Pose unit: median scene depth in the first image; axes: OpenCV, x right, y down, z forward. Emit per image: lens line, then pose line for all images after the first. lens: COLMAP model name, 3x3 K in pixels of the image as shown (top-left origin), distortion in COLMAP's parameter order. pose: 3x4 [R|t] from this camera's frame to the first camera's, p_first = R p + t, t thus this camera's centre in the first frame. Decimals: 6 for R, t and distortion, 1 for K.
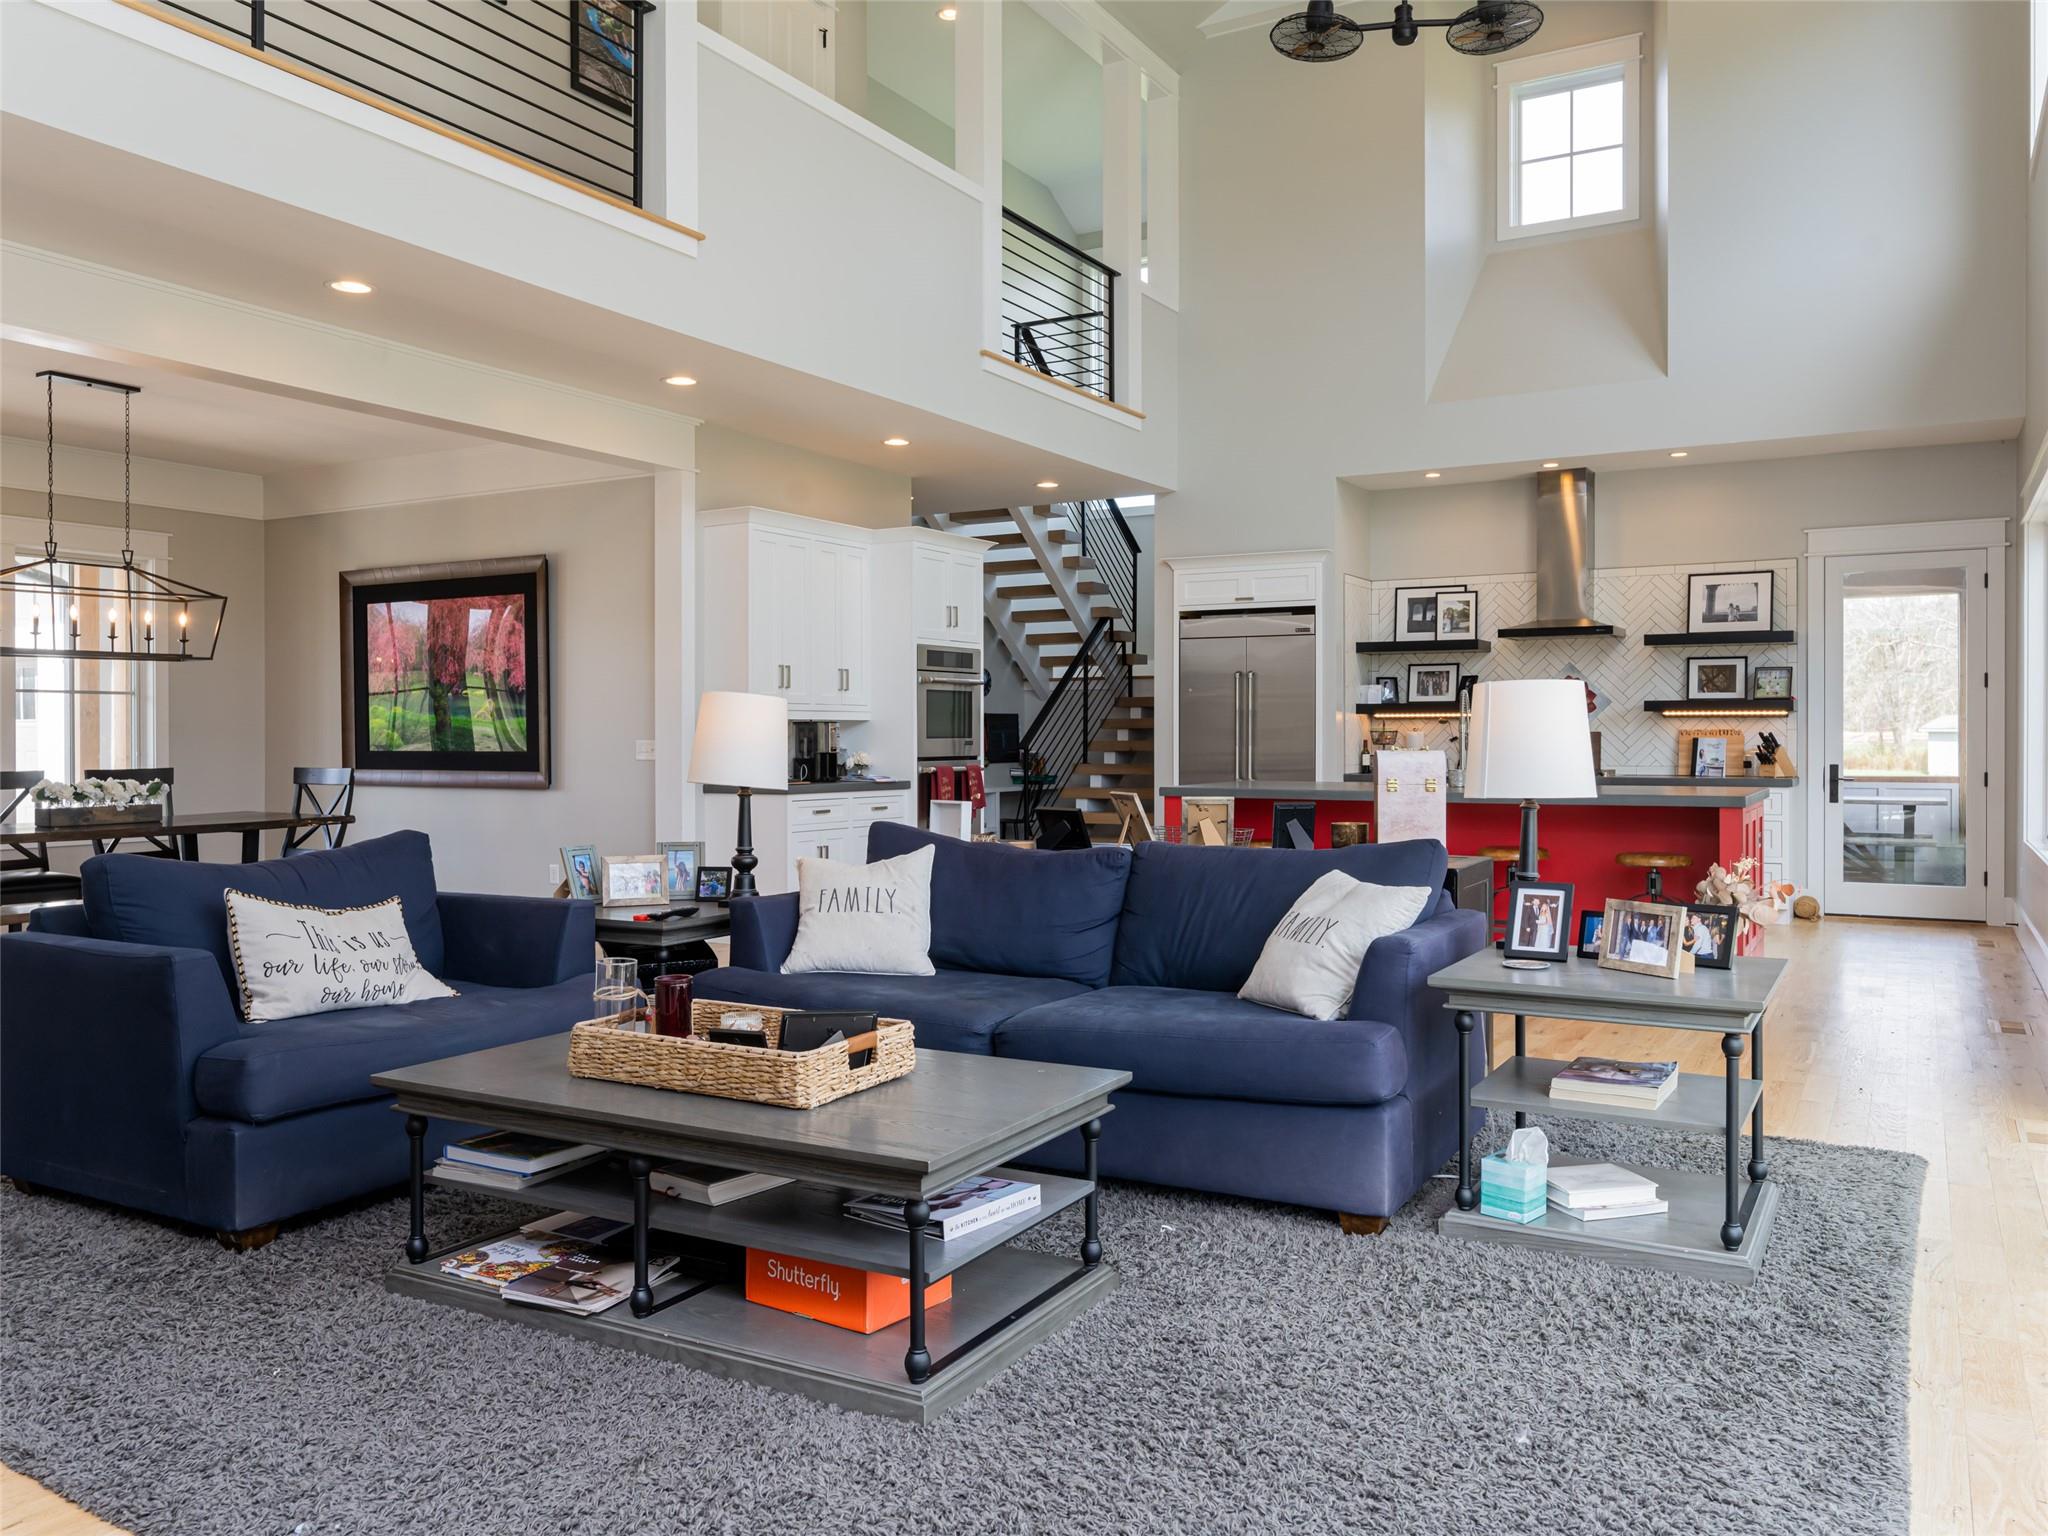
lens RADIAL K [[1545.4, 0, 999.7], [0, 1545.4, 735.9], [0, 0, 1]] dist [-0.003162, -0.001086]
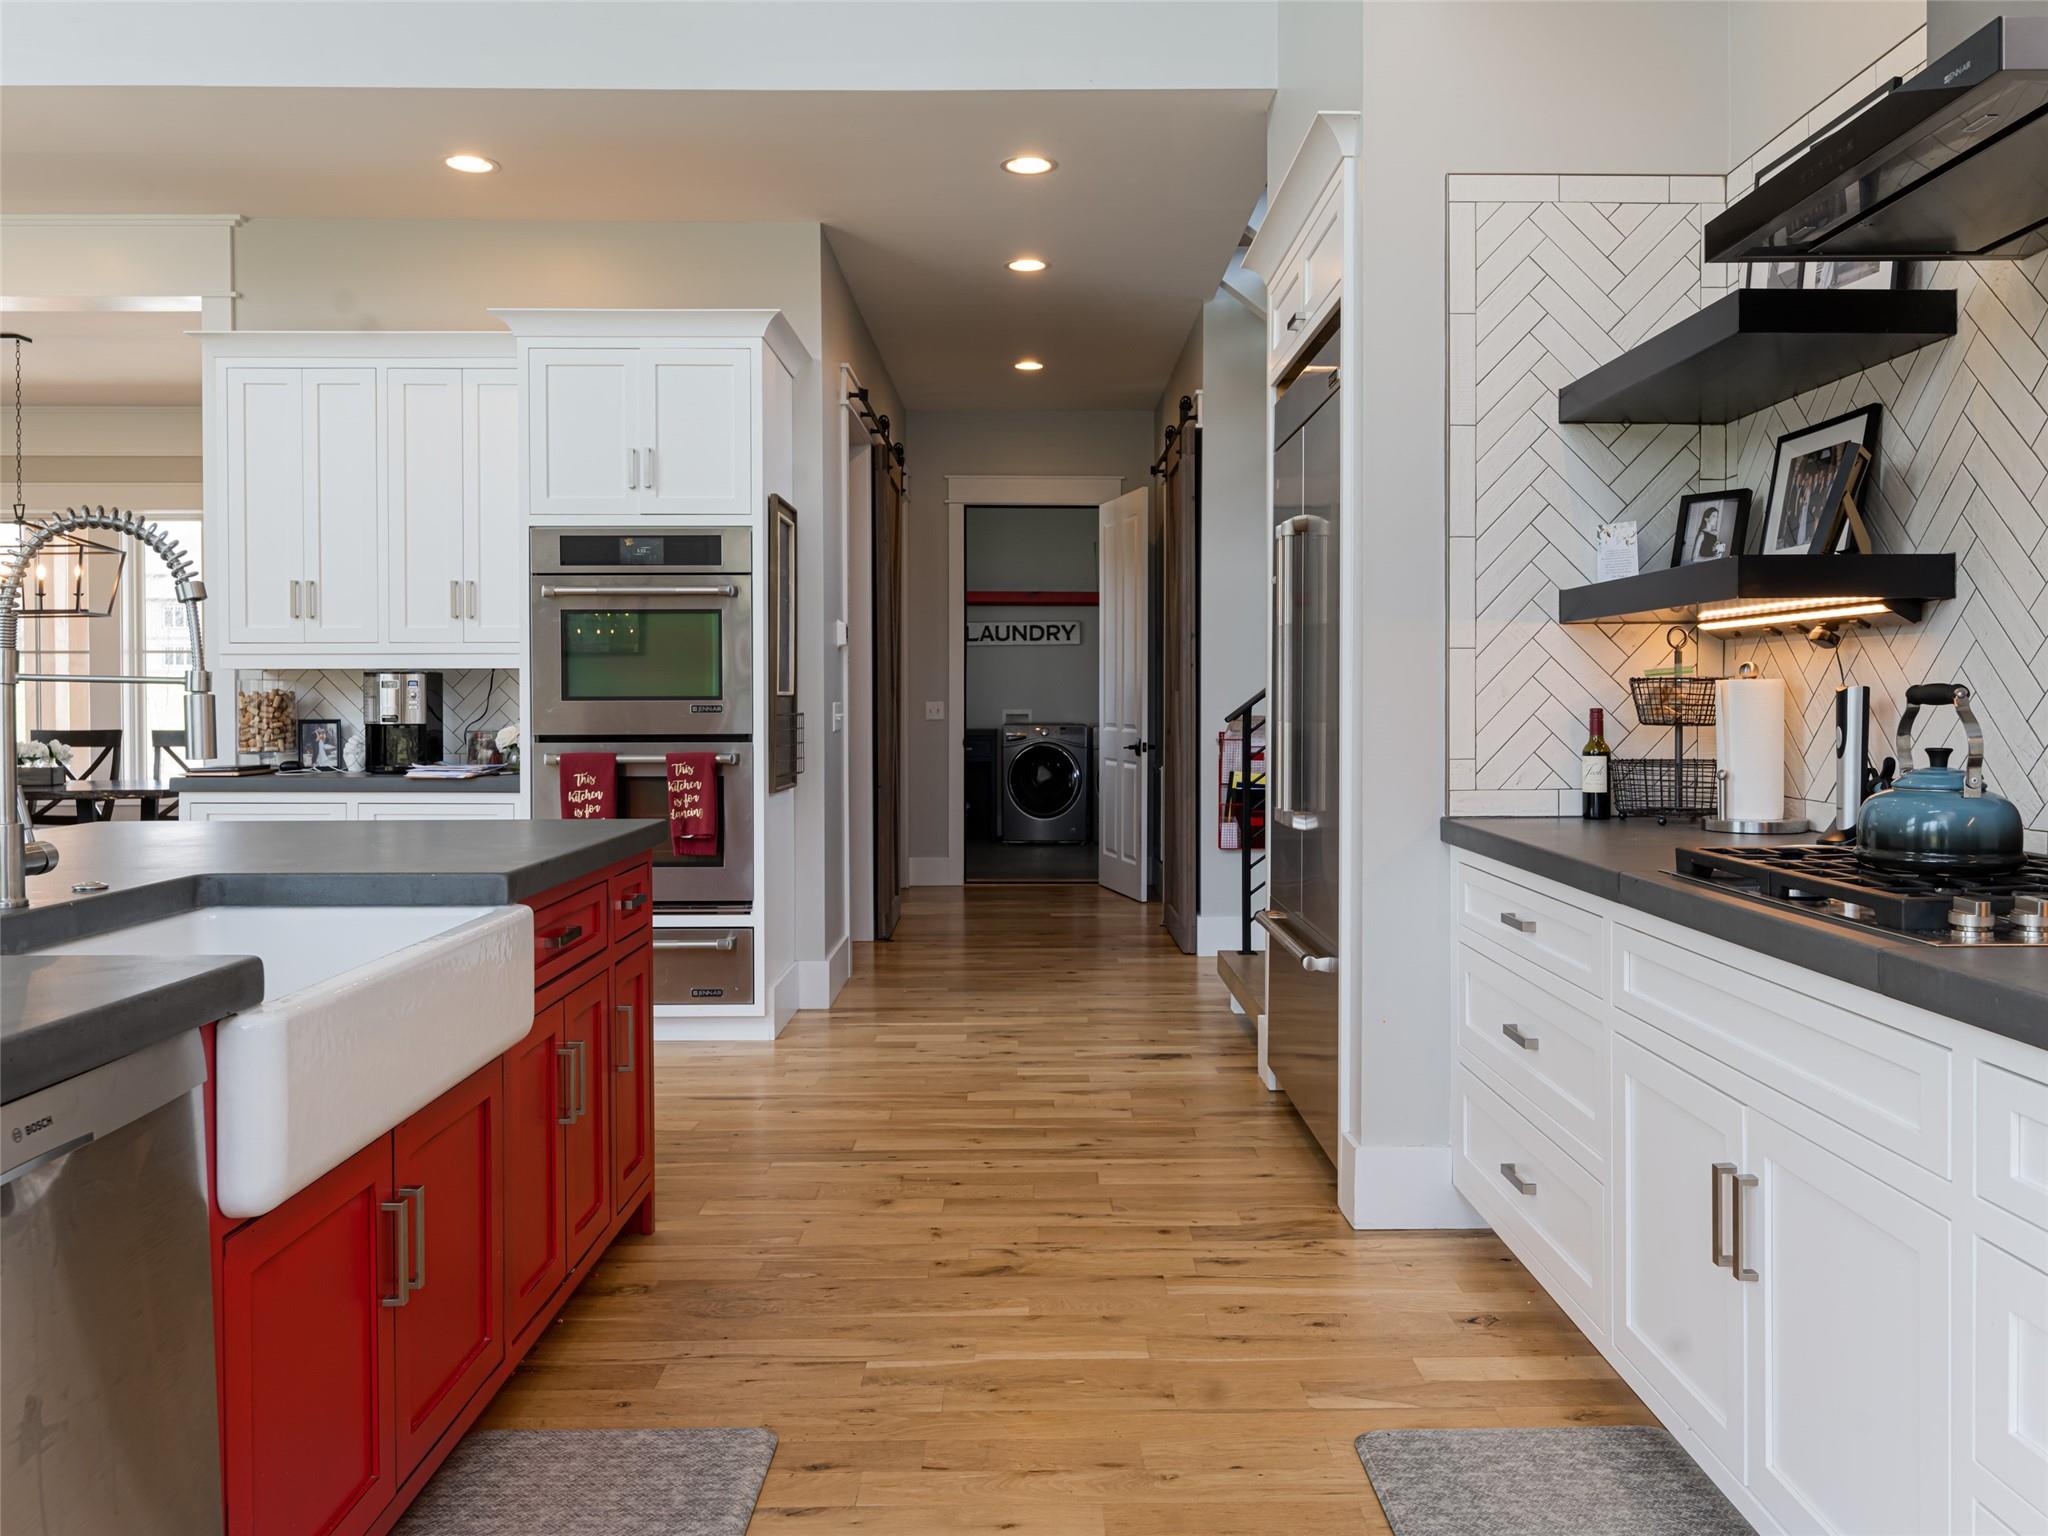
lens RADIAL K [[1545.4, 0, 1052.3], [0, 1545.4, 681.6], [0, 0, 1]] dist [-0.003162, -0.001086]
pose [[0.531552, -0.007799, -0.846990, 0.488019], [0.000806, 0.999962, -0.008702, -0.000028], [0.847025, 0.003943, 0.531538, 0.838684]]
